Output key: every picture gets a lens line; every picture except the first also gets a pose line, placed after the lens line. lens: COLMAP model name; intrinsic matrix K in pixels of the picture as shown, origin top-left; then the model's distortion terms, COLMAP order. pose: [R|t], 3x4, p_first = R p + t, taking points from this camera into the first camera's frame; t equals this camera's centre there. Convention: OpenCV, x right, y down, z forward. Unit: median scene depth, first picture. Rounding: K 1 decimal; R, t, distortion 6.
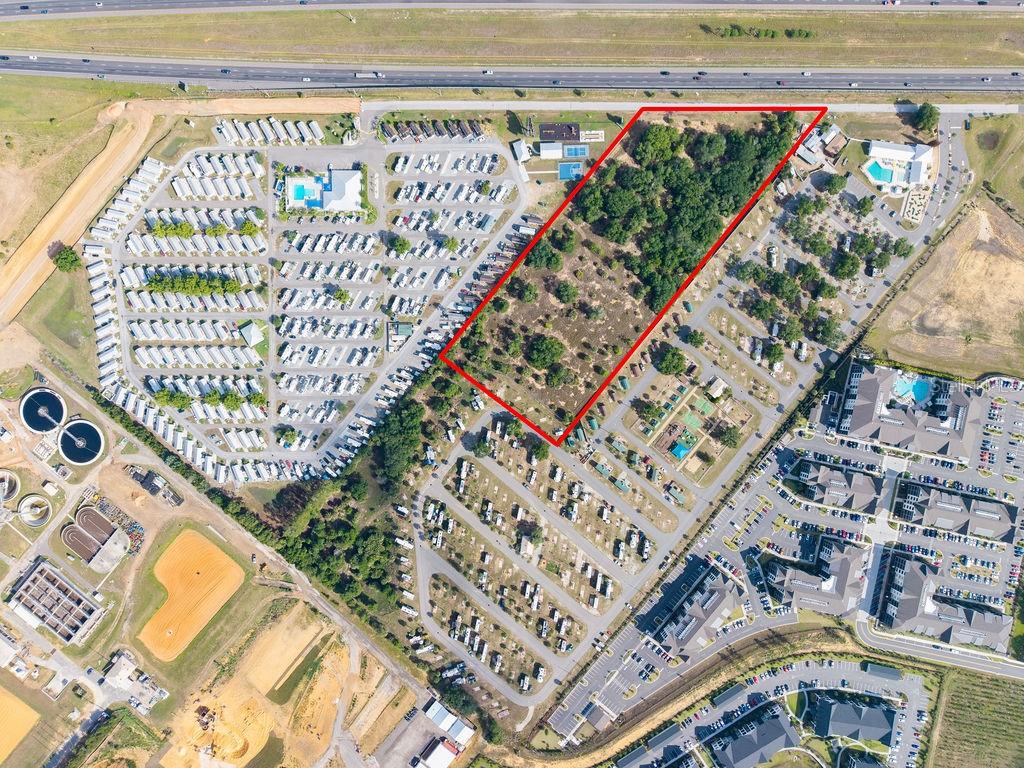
lens RADIAL K [[684.3, 0, 512.0], [0, 684.3, 384.0], [0, 0, 1]] dist [0.016567, -0.014234]
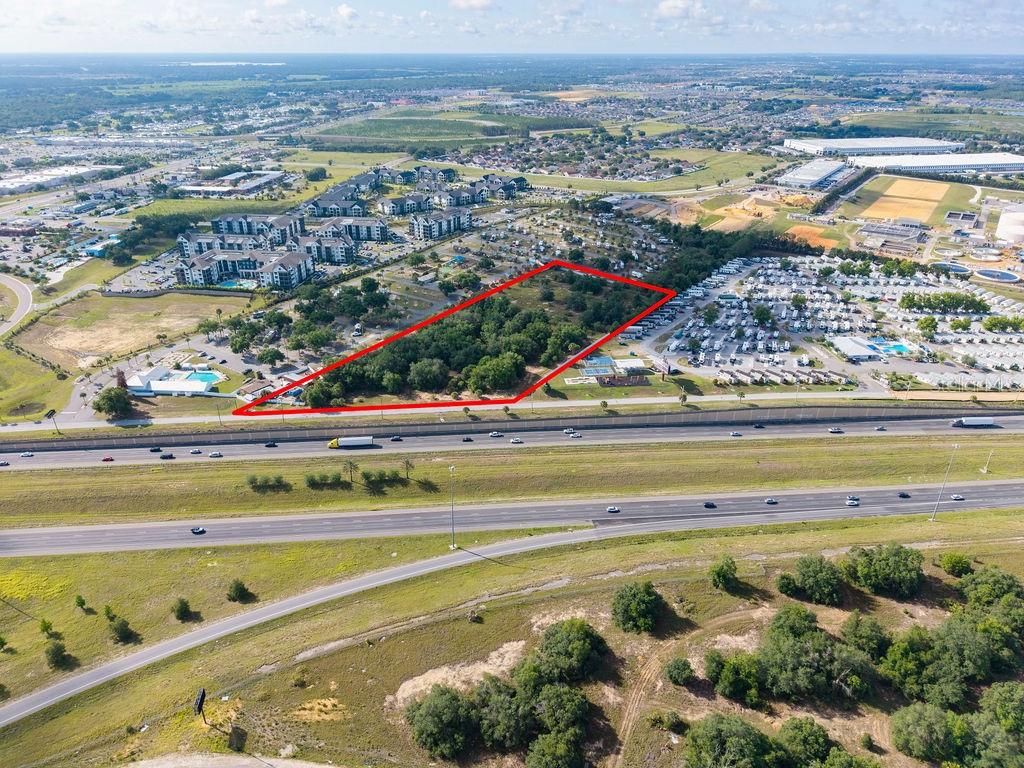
lens RADIAL K [[684.3, 0, 512.0], [0, 684.3, 384.0], [0, 0, 1]] dist [0.016567, -0.014234]
pose [[-0.995683, 0.025902, -0.089130, 0.261708], [-0.091293, -0.446609, 0.890060, -1.032911], [-0.016752, 0.894354, 0.447045, 0.660849]]
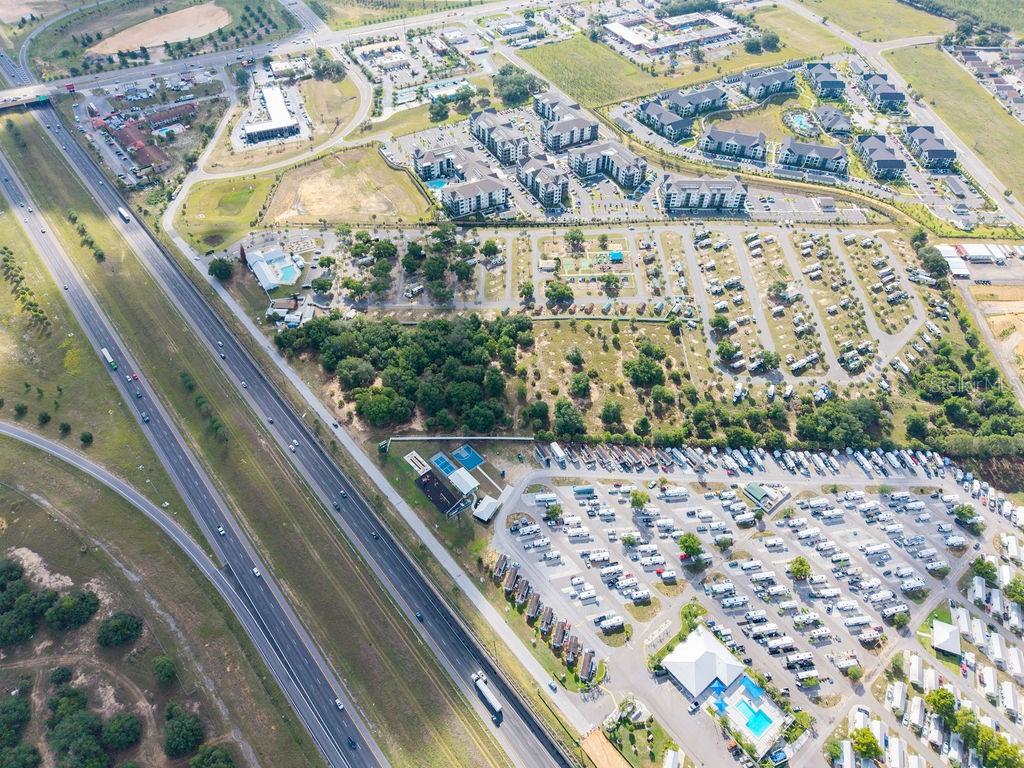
lens RADIAL K [[684.3, 0, 512.0], [0, 684.3, 384.0], [0, 0, 1]] dist [0.016567, -0.014234]
pose [[-0.636466, -0.575165, 0.513902, -0.312151], [0.771253, -0.466853, 0.432686, -0.577046], [-0.008949, 0.671739, 0.740734, 0.340864]]
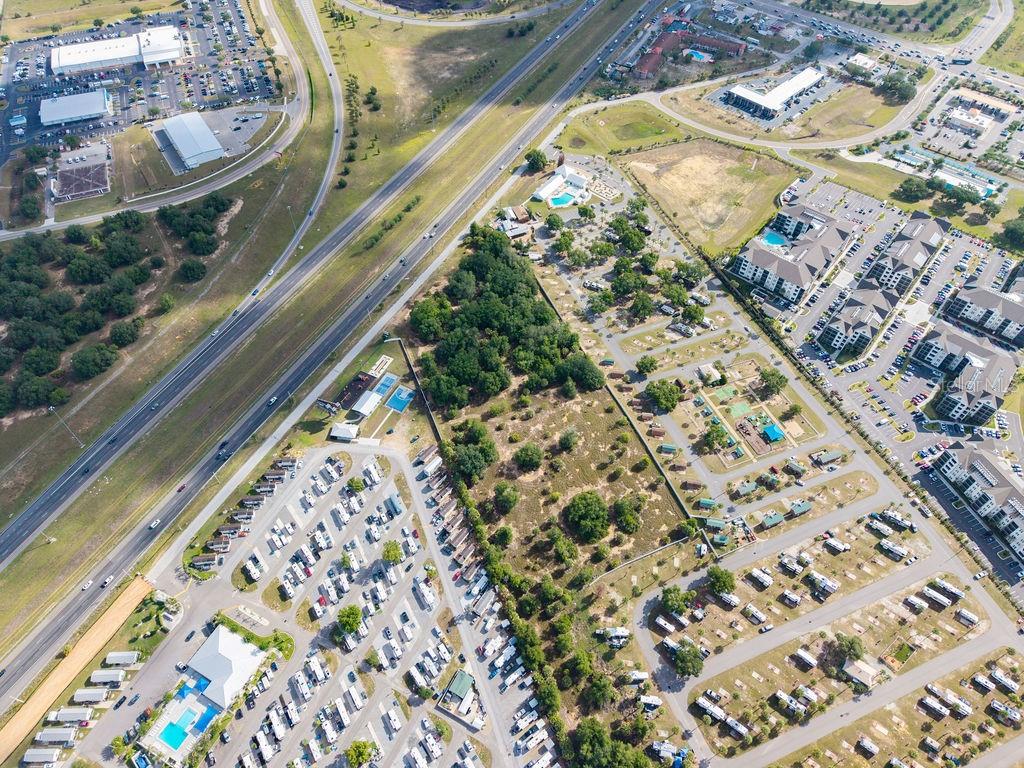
lens RADIAL K [[684.3, 0, 512.0], [0, 684.3, 384.0], [0, 0, 1]] dist [0.016567, -0.014234]
pose [[0.471586, -0.691110, 0.547698, -0.288390], [0.881814, 0.371825, -0.290086, 0.040290], [-0.003167, 0.619769, 0.784778, 0.341243]]
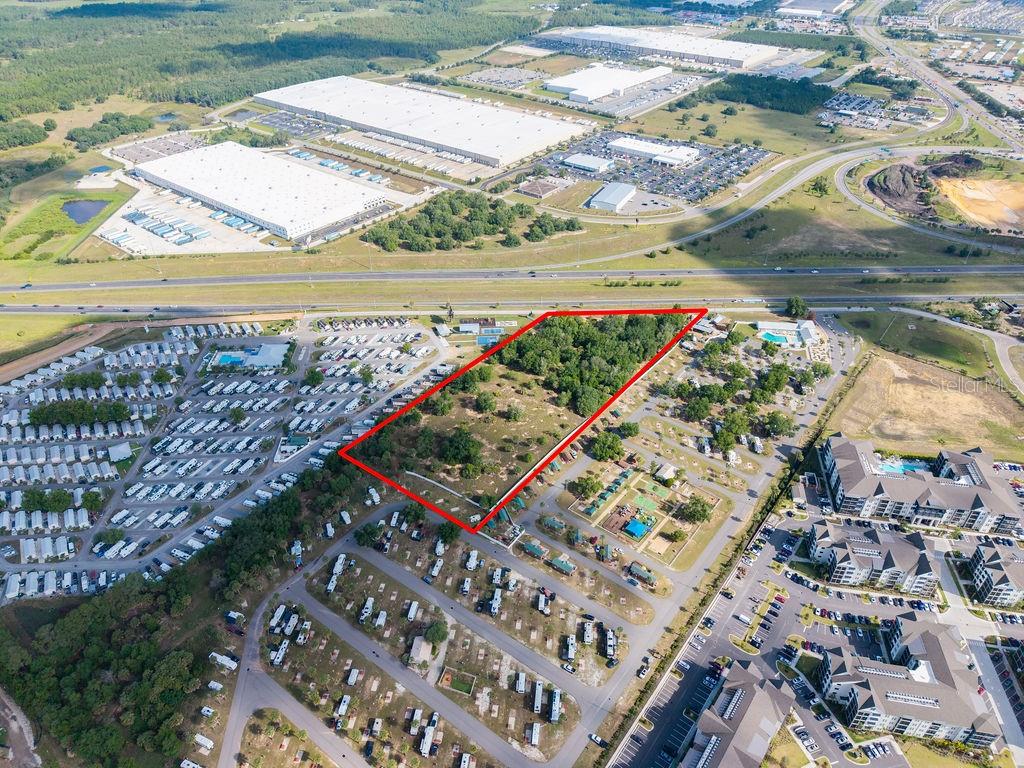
lens RADIAL K [[684.3, 0, 512.0], [0, 684.3, 384.0], [0, 0, 1]] dist [0.016567, -0.014234]
pose [[0.999354, -0.024578, 0.026218, 0.093971], [0.035598, 0.577132, -0.815875, 0.603023], [0.004921, 0.816281, 0.577634, 0.436361]]
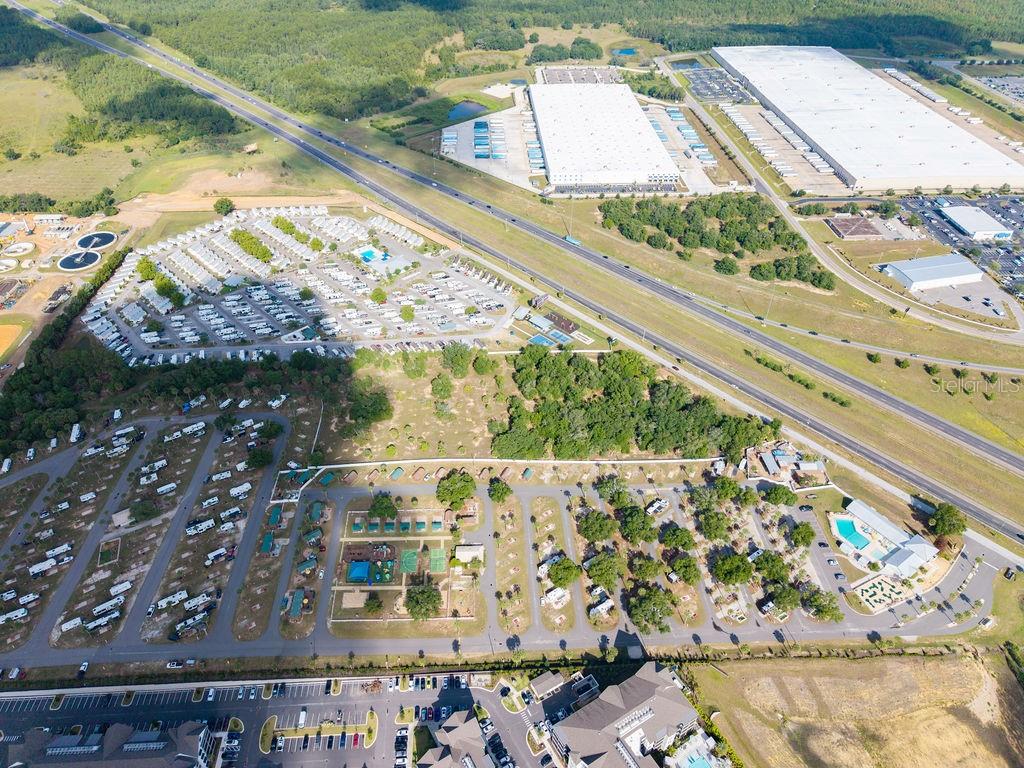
lens RADIAL K [[684.3, 0, 512.0], [0, 684.3, 384.0], [0, 0, 1]] dist [0.016567, -0.014234]
pose [[0.683764, 0.458864, -0.567372, 0.632313], [-0.729664, 0.421978, -0.538074, 0.268202], [-0.007484, 0.781907, 0.623350, 0.440856]]
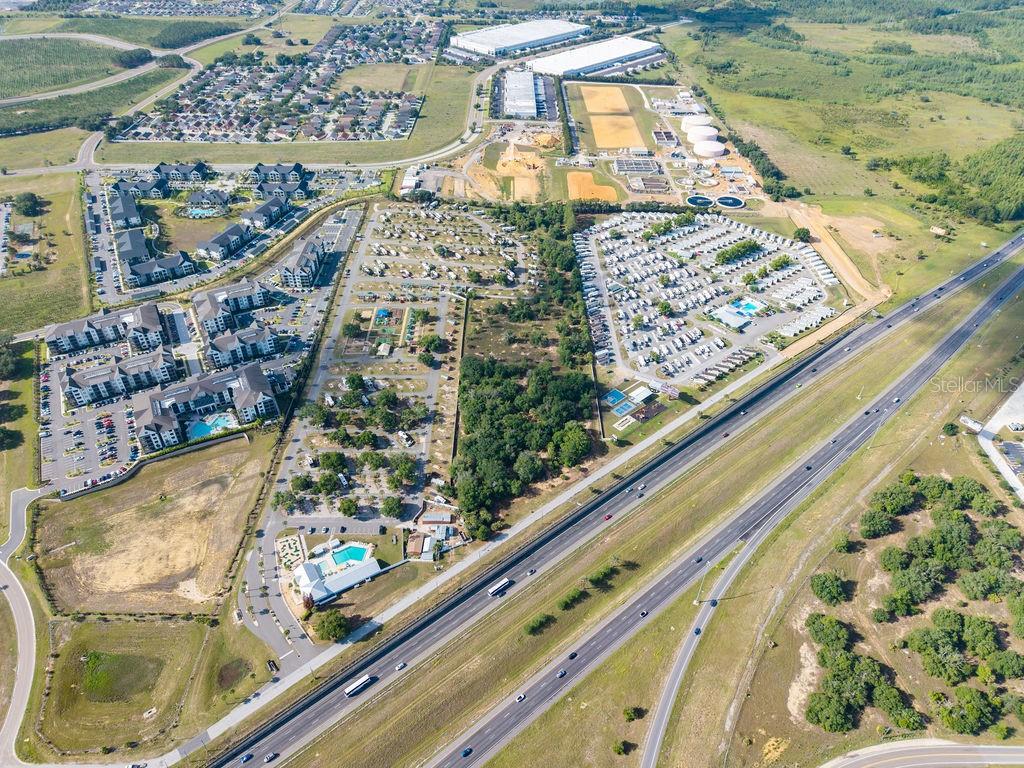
lens RADIAL K [[684.3, 0, 512.0], [0, 684.3, 384.0], [0, 0, 1]] dist [0.016567, -0.014234]
pose [[-0.766168, 0.386041, -0.513769, 0.731152], [-0.642180, -0.490149, 0.589371, -0.811850], [-0.024302, 0.781490, 0.623445, 0.336727]]
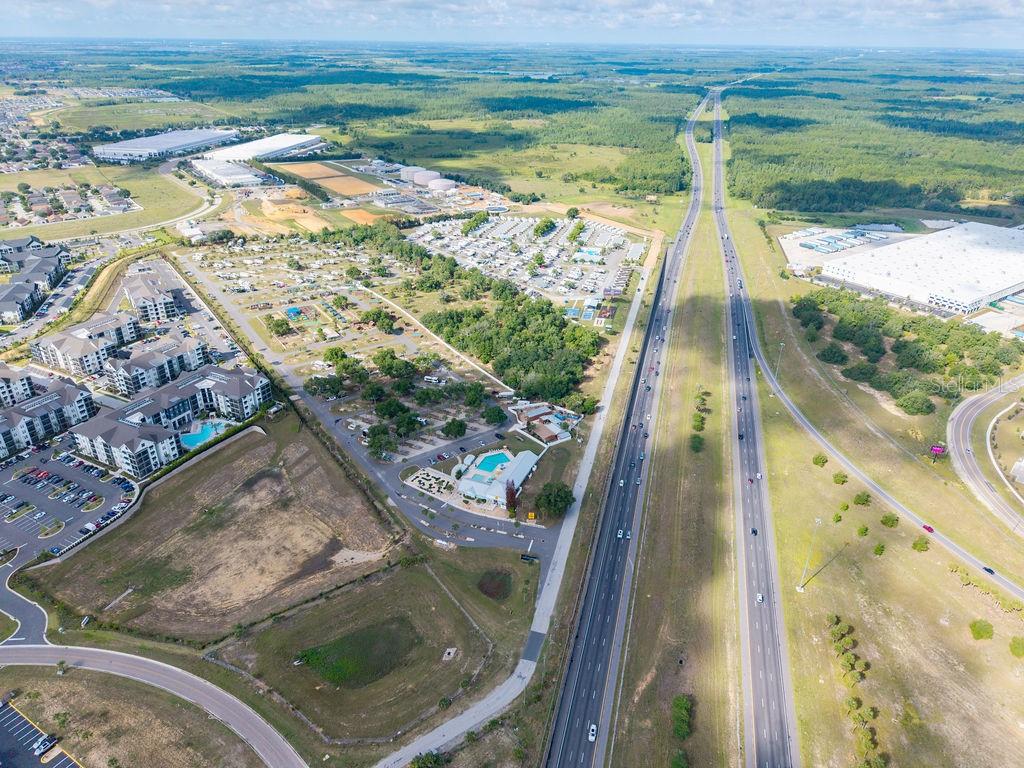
lens RADIAL K [[684.3, 0, 512.0], [0, 684.3, 384.0], [0, 0, 1]] dist [0.016567, -0.014234]
pose [[-0.256217, 0.421398, -0.869929, 1.121918], [-0.966348, -0.132991, 0.220193, -0.474879], [-0.022904, 0.897071, 0.441292, 0.615656]]
